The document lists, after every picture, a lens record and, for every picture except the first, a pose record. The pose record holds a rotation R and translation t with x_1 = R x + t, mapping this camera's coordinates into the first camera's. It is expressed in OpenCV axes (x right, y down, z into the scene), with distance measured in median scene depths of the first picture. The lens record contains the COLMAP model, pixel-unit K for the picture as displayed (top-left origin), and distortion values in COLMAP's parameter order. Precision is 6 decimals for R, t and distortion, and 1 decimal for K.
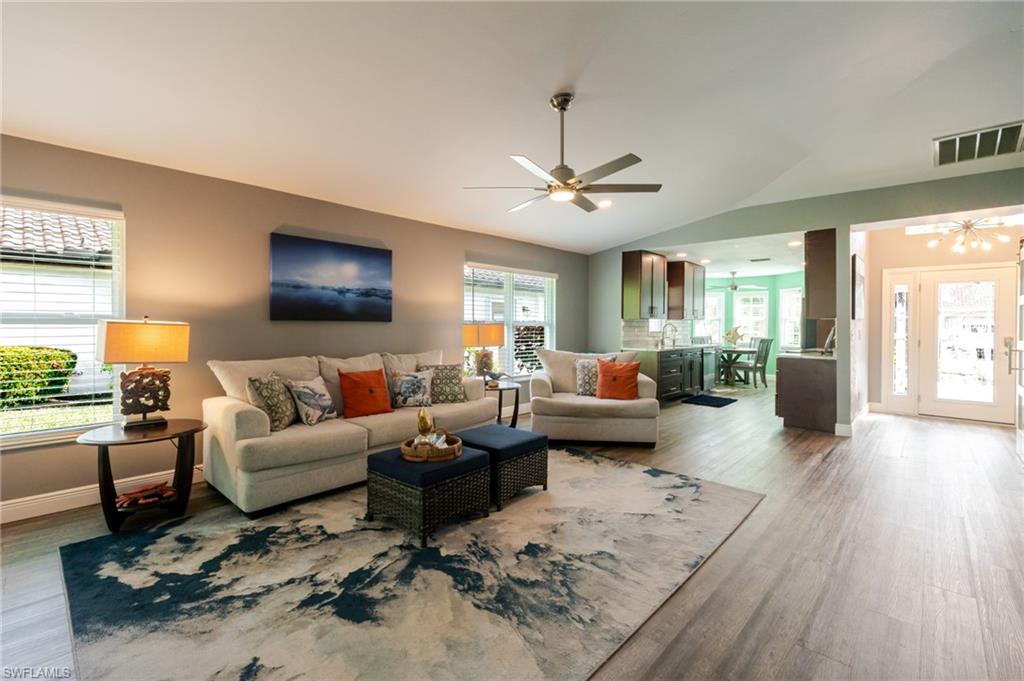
lens RADIAL K [[451.9, 0, 512.6], [0, 451.9, 322.3], [0, 0, 1]] dist [0.000238, 0.000397]
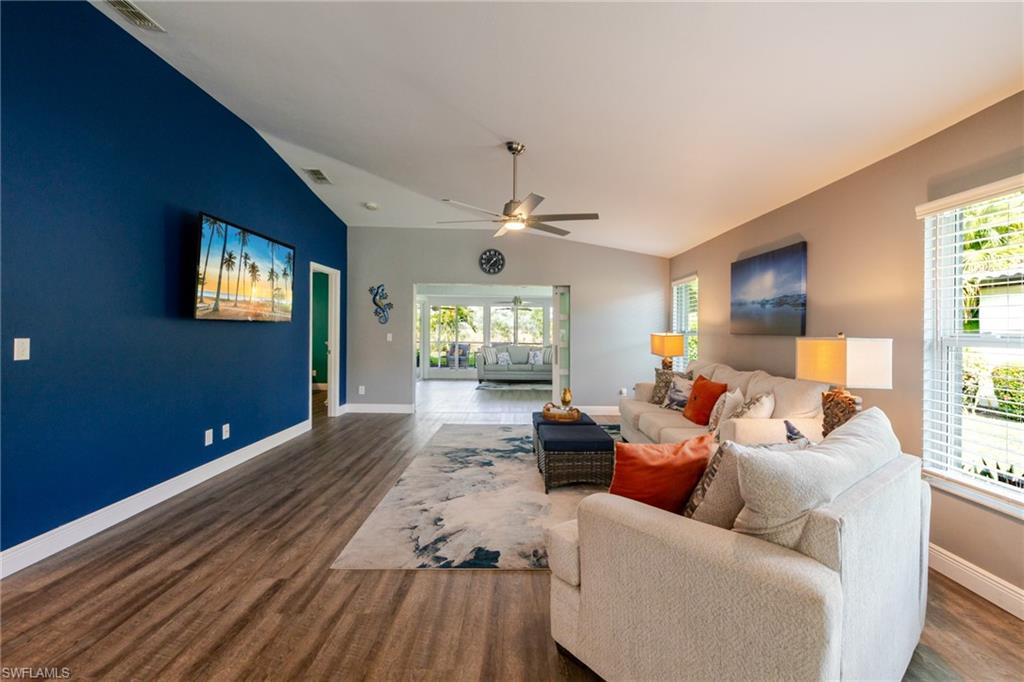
lens RADIAL K [[448.2, 0, 530.1], [0, 448.2, 334.2], [0, 0, 1]] dist [-0.001192, 0.000224]
pose [[-0.717529, -0.009397, -0.696465, 0.943274], [-0.013422, 0.999910, 0.000337, 0.004627], [0.696399, 0.009590, -0.717590, 1.963315]]
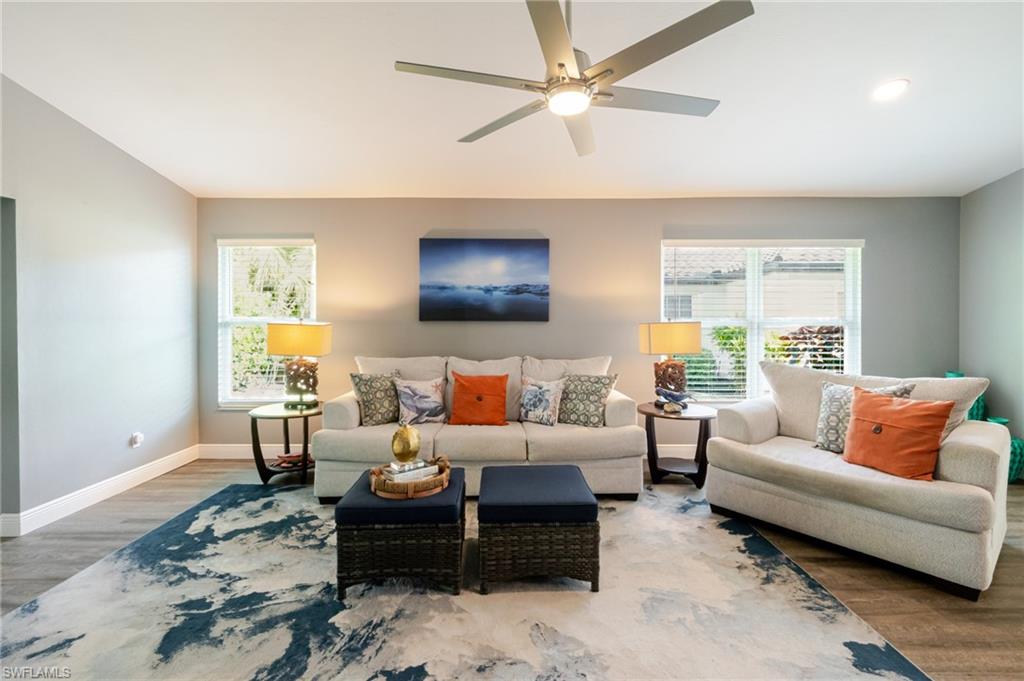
lens RADIAL K [[451.9, 0, 512.6], [0, 451.9, 322.3], [0, 0, 1]] dist [0.000238, 0.000397]
pose [[0.680356, -0.008267, -0.732835, 0.516207], [0.007191, 0.999964, -0.004604, 0.006991], [0.732847, -0.002138, 0.680391, 0.572669]]
